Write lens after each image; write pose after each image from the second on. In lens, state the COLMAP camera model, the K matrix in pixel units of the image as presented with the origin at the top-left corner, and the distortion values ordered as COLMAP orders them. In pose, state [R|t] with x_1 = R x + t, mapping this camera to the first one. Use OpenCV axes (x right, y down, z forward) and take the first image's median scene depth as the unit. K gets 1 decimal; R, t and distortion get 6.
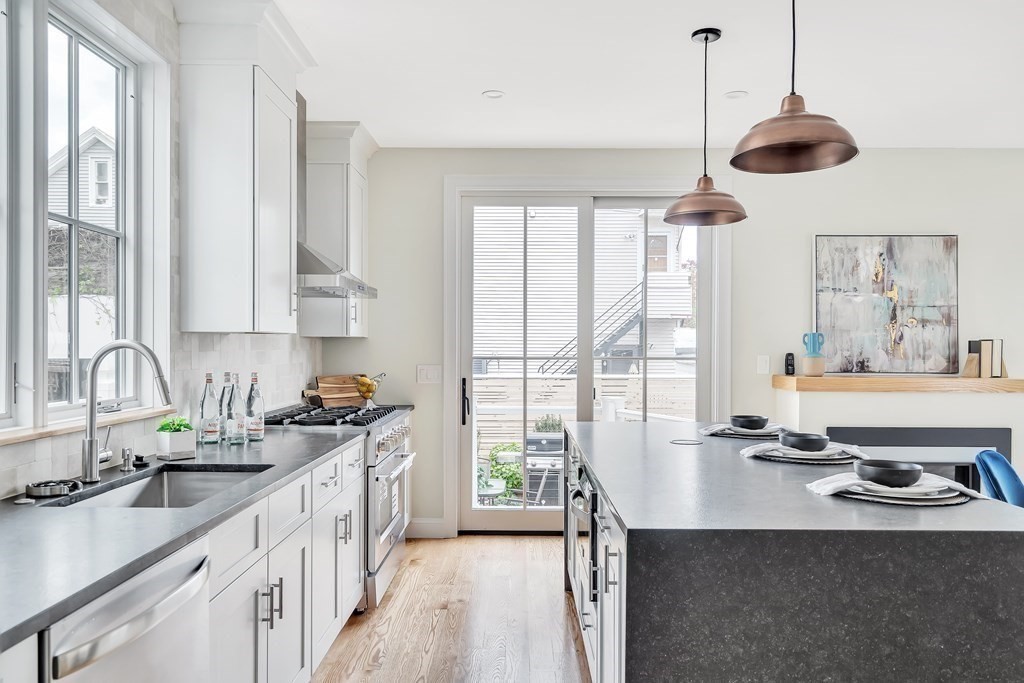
lens RADIAL K [[745.9, 0, 513.5], [0, 745.9, 353.1], [0, 0, 1]] dist [0.005338, 0.002627]
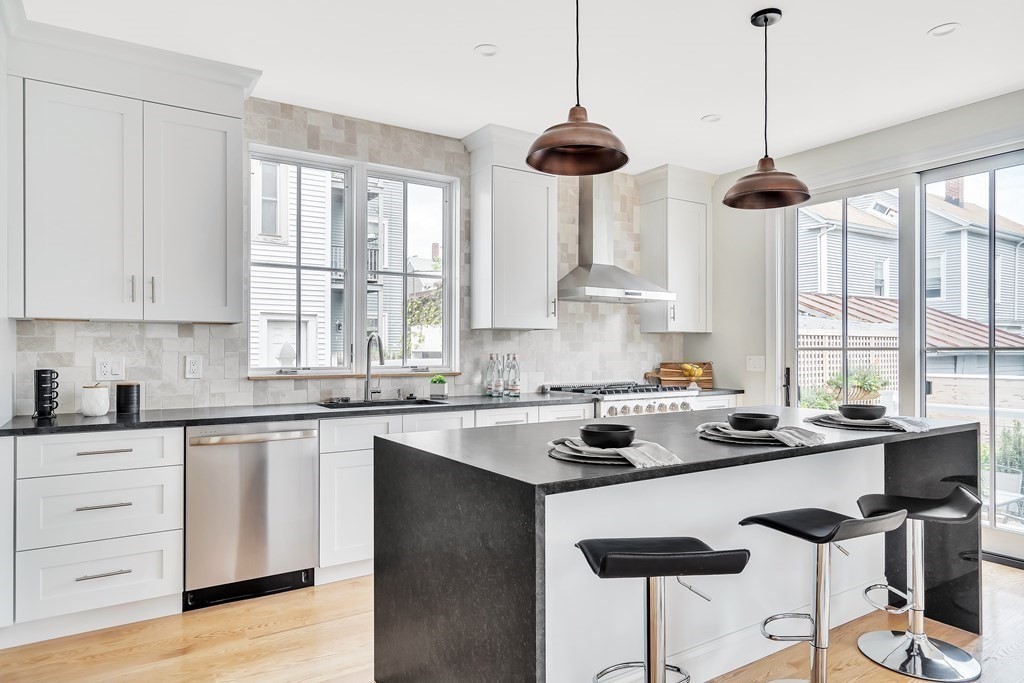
lens RADIAL K [[636.0, 0, 508.3], [0, 636.0, 344.6], [0, 0, 1]] dist [0.004798, 0.001426]
pose [[0.542714, -0.011244, -0.839842, 0.777696], [-0.007617, 0.999803, -0.018308, 0.031476], [0.839883, 0.016333, 0.542522, 0.253288]]
